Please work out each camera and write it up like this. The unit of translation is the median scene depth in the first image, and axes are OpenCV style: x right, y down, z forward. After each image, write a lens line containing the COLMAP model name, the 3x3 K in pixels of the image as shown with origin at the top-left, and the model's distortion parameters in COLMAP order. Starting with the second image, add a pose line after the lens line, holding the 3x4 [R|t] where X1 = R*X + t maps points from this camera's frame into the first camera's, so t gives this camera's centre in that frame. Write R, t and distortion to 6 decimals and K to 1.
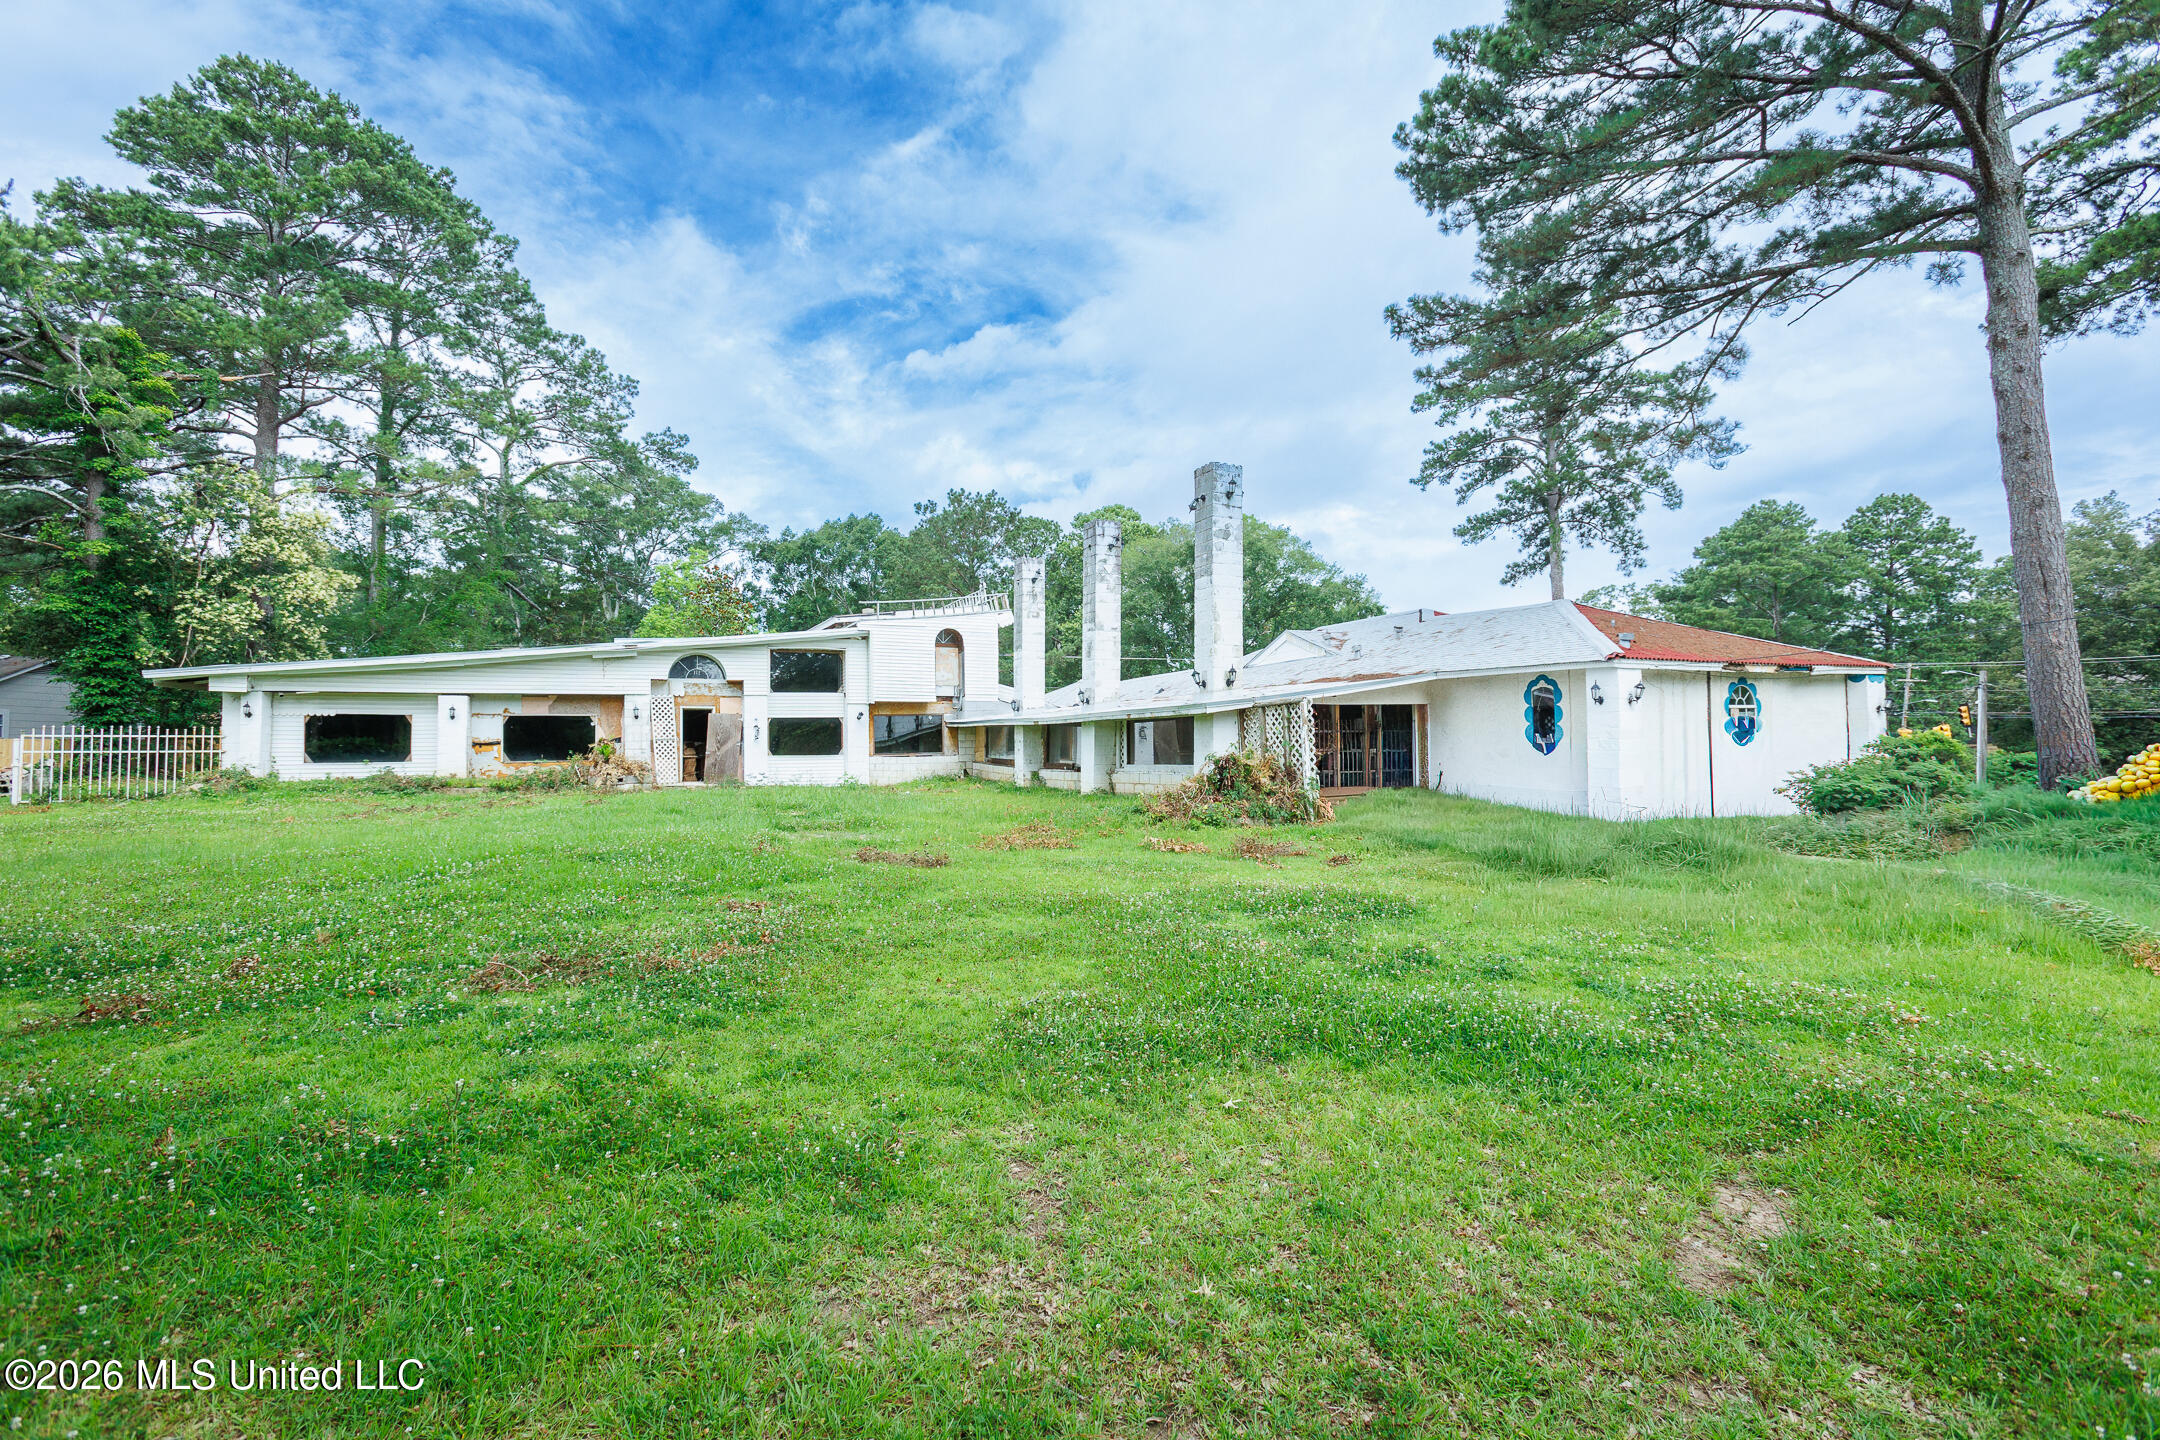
lens RADIAL K [[968.5, 0, 1076.1], [0, 968.5, 701.8], [0, 0, 1]] dist [-0.000608, 0.001639]
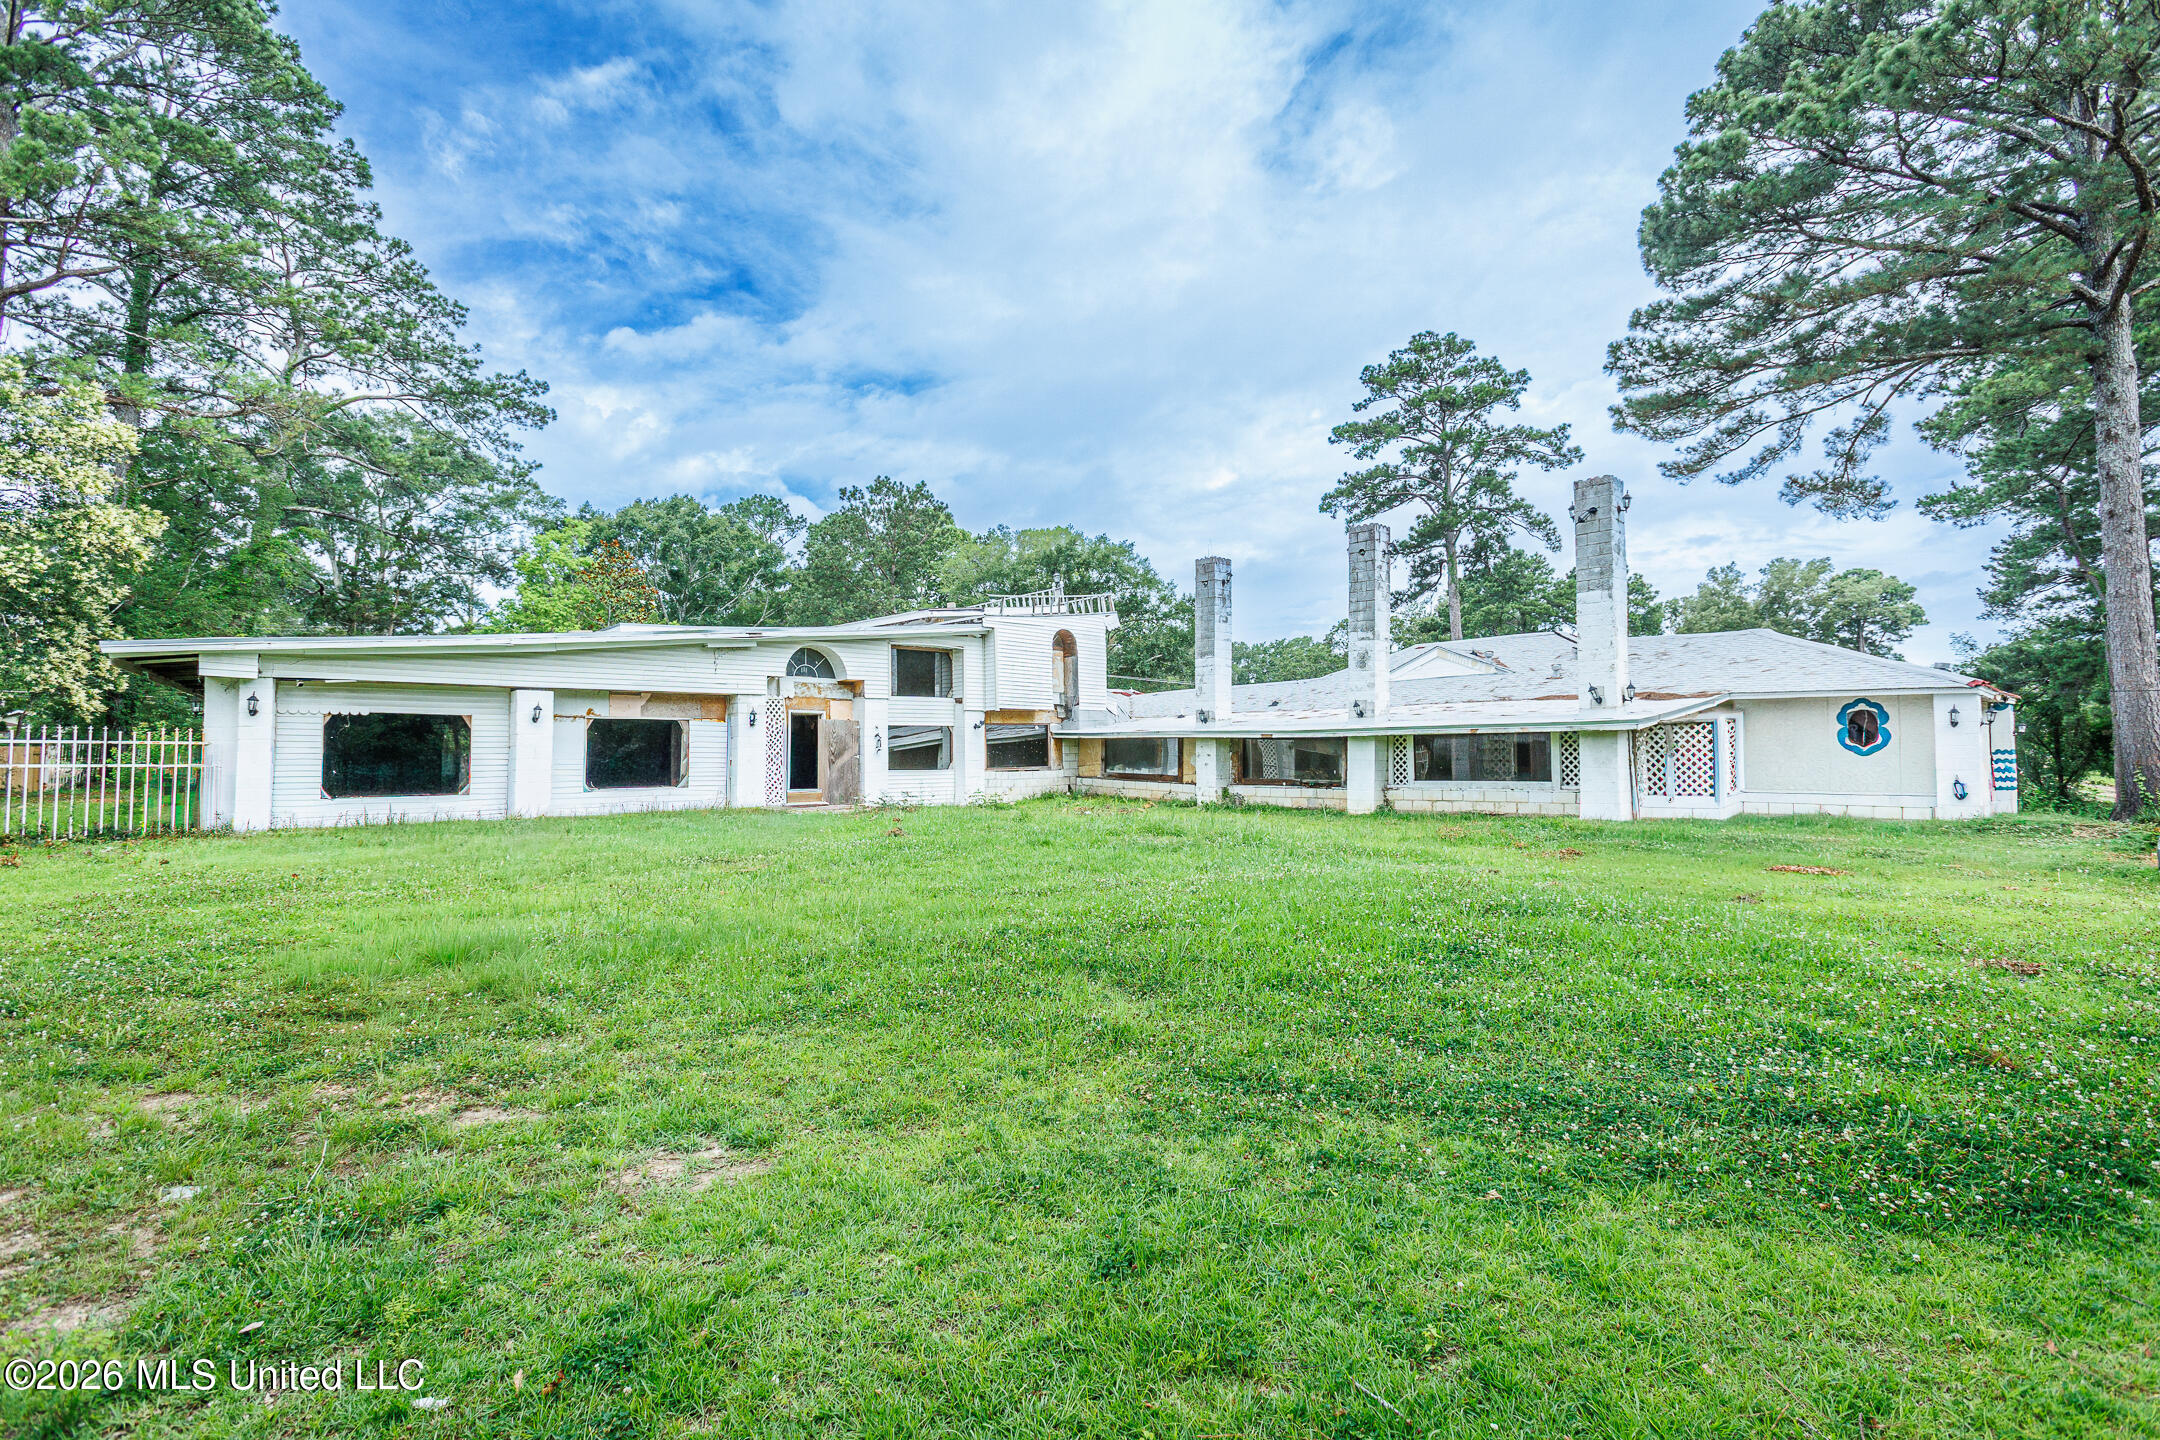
lens RADIAL K [[968.5, 0, 1079.5], [0, 968.5, 743.7], [0, 0, 1]] dist [-0.000608, 0.001639]
pose [[0.950641, 0.008707, 0.310170, -0.422954], [-0.018241, 0.999446, 0.027848, 0.005339], [-0.309755, -0.032132, 0.950273, 0.137270]]
